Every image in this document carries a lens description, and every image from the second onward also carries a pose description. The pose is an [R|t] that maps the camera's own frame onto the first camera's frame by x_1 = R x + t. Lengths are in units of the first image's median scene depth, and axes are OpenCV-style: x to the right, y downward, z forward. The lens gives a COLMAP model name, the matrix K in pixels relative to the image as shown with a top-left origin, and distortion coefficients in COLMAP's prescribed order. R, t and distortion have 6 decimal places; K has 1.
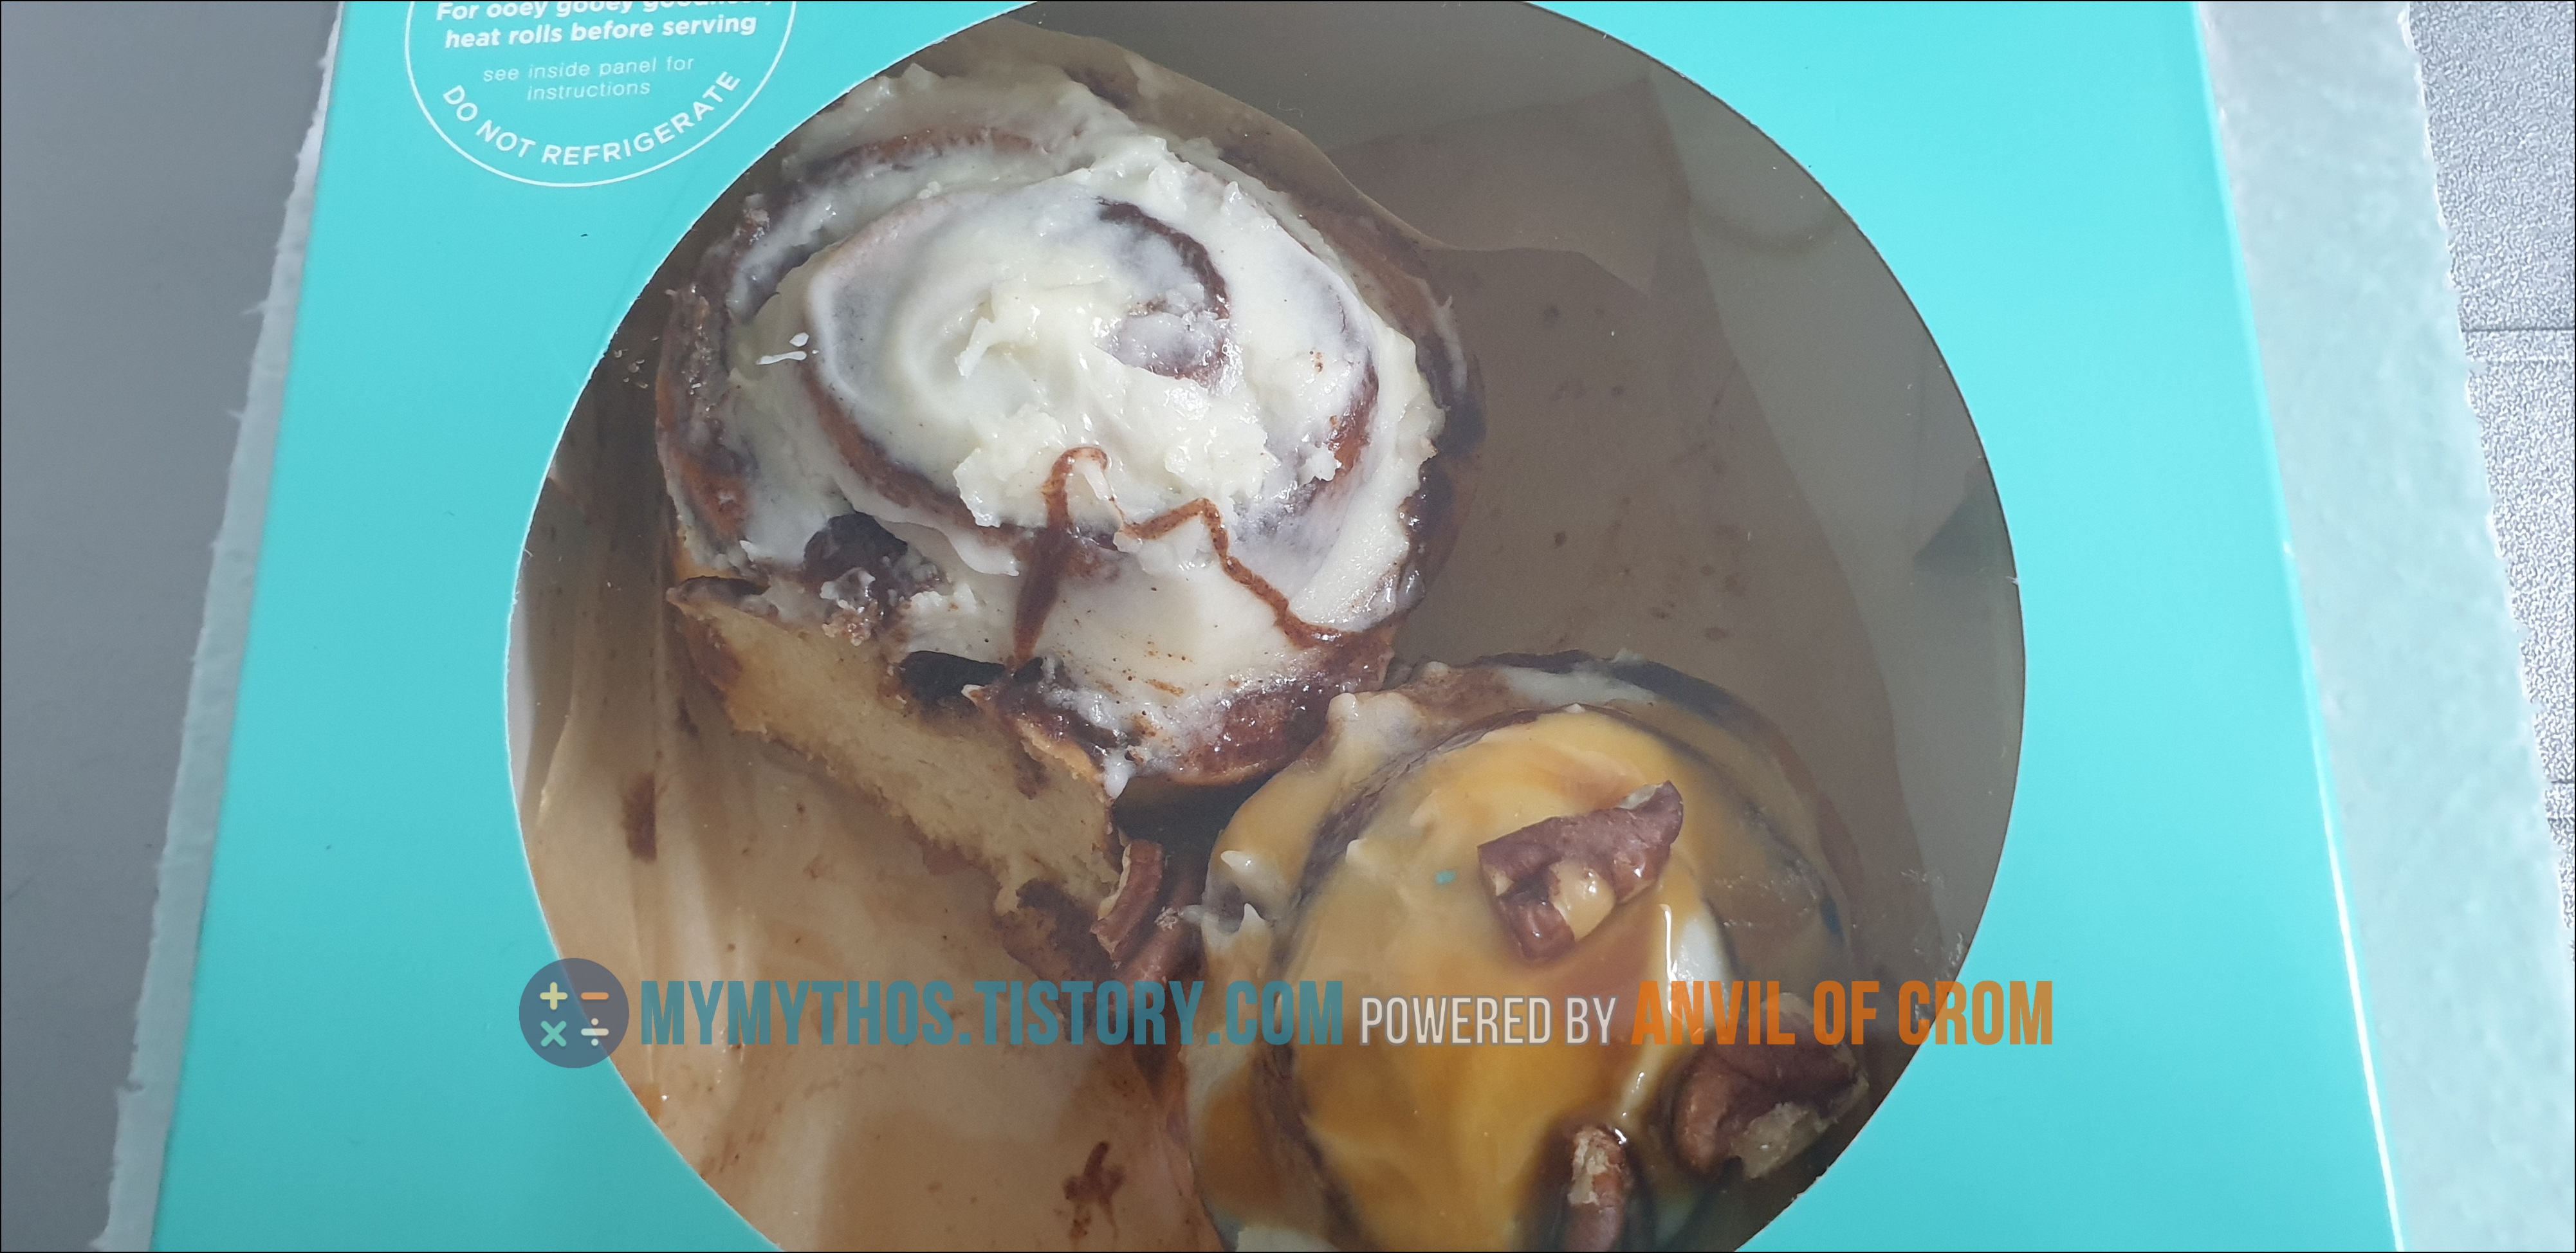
lens RADIAL K [[2158.2, 0, 1293.2], [0, 2158.2, 570.5], [0, 0, 1]] dist [0.064611, -0.239252]
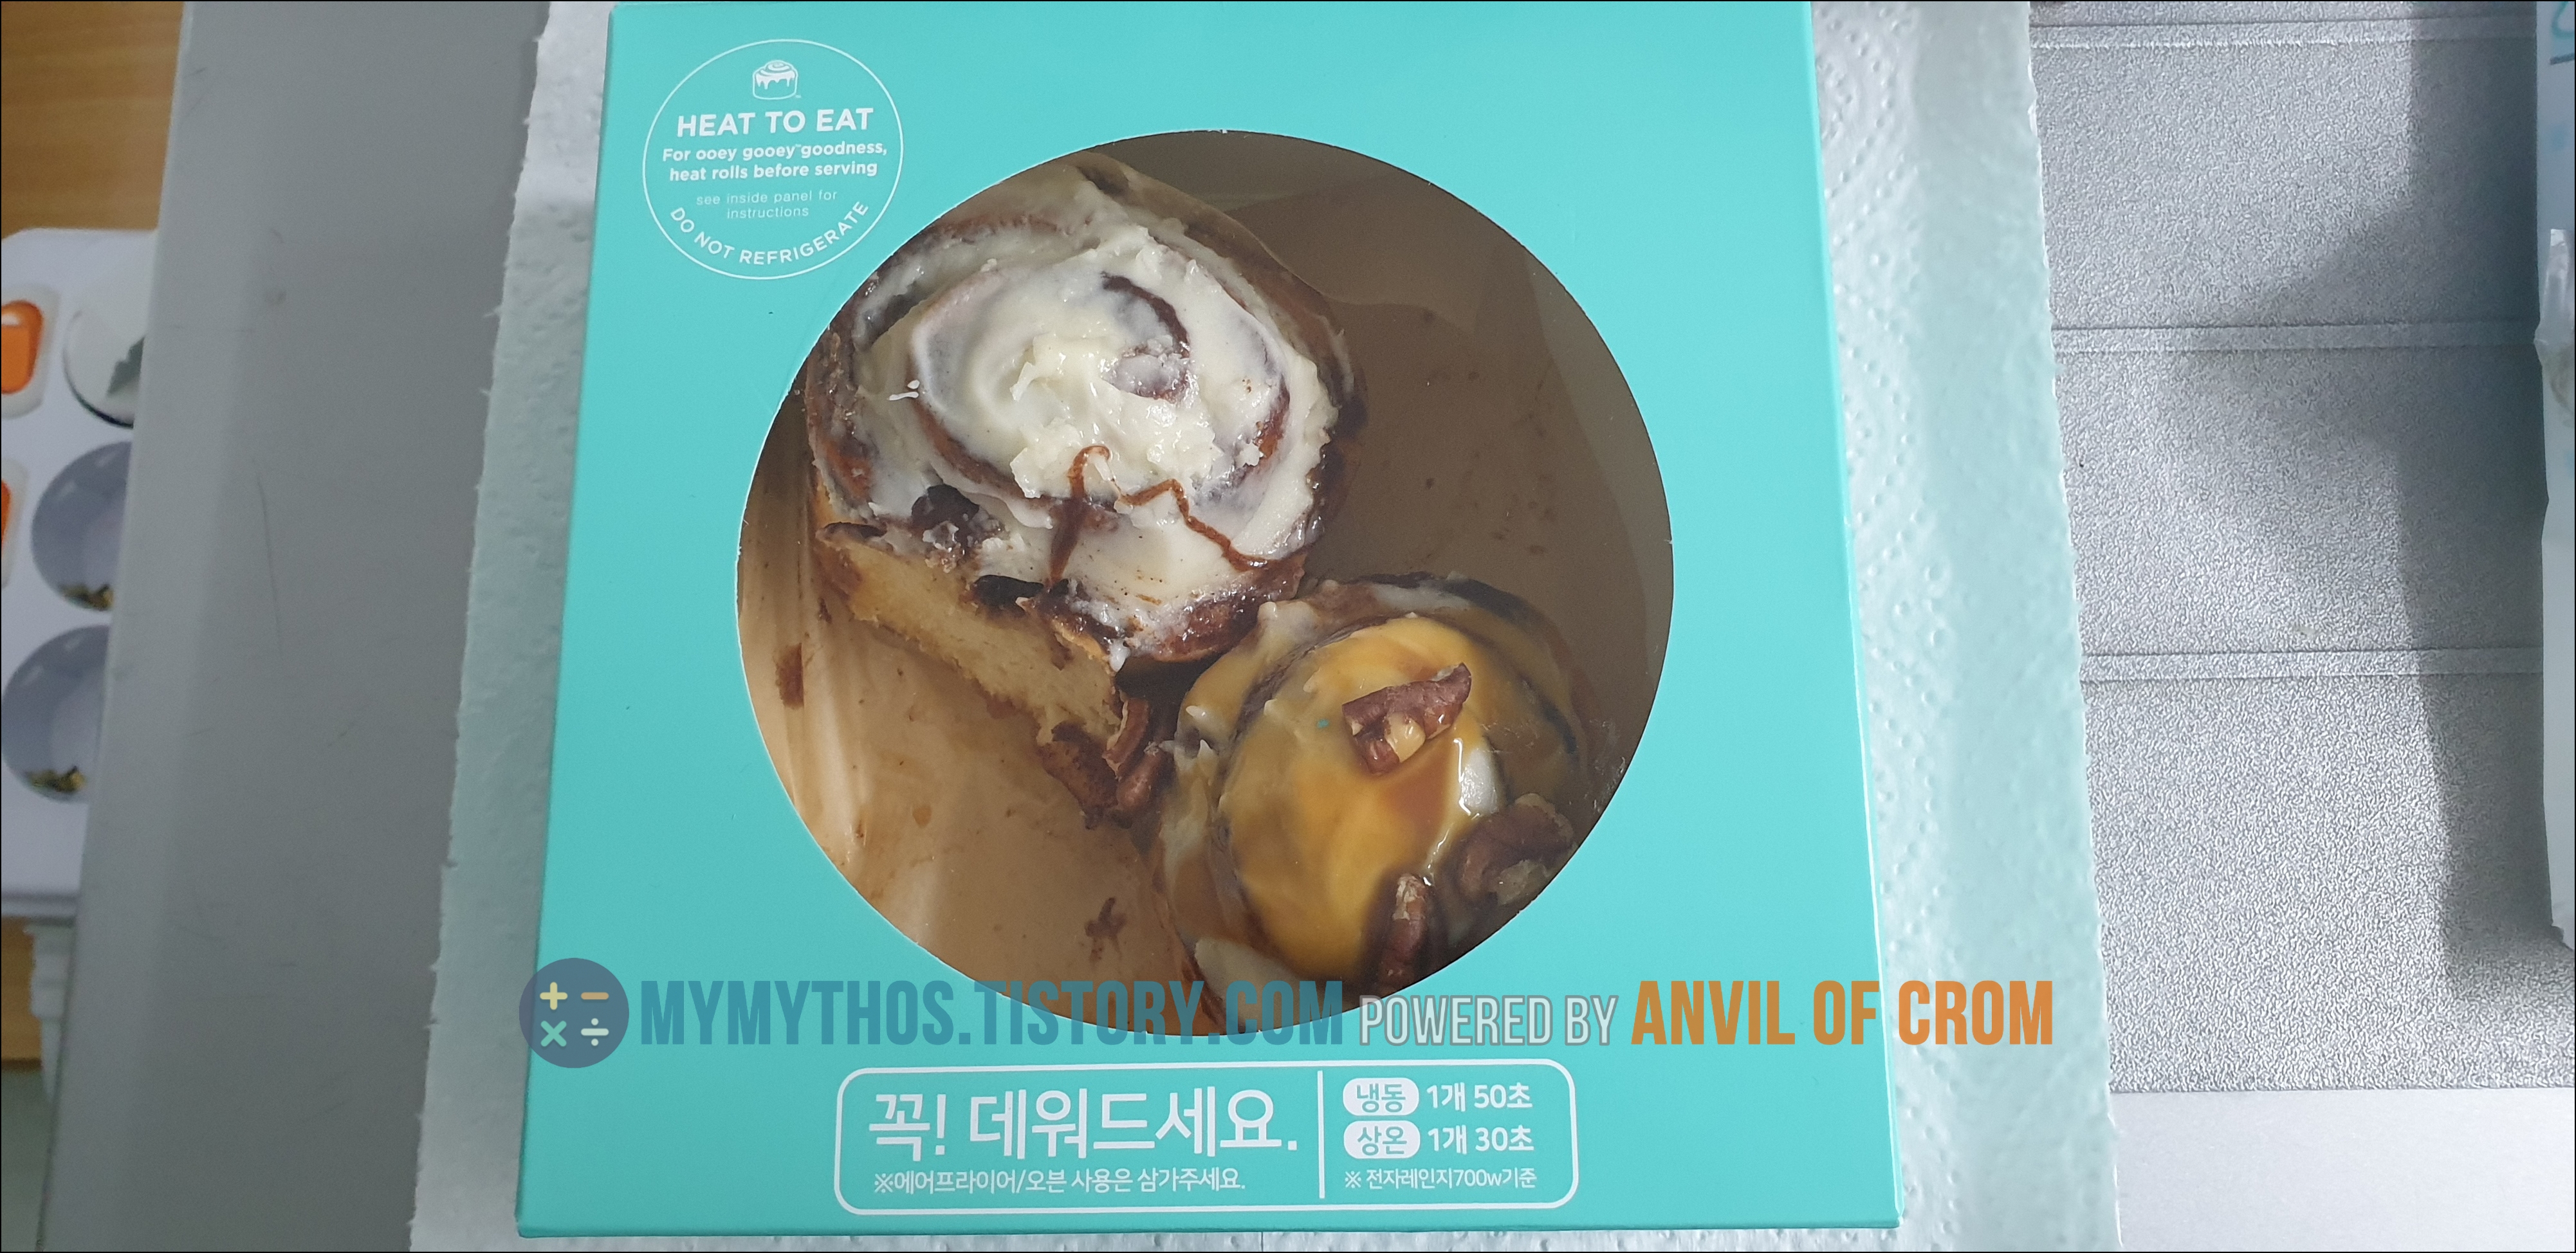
lens RADIAL K [[2158.2, 0, 1293.2], [0, 2158.2, 570.5], [0, 0, 1]] dist [0.064611, -0.239252]
pose [[0.999990, -0.002020, -0.004032, 0.047932], [0.002338, 0.996762, 0.080379, -0.087030], [0.003857, -0.080388, 0.996756, -0.510824]]
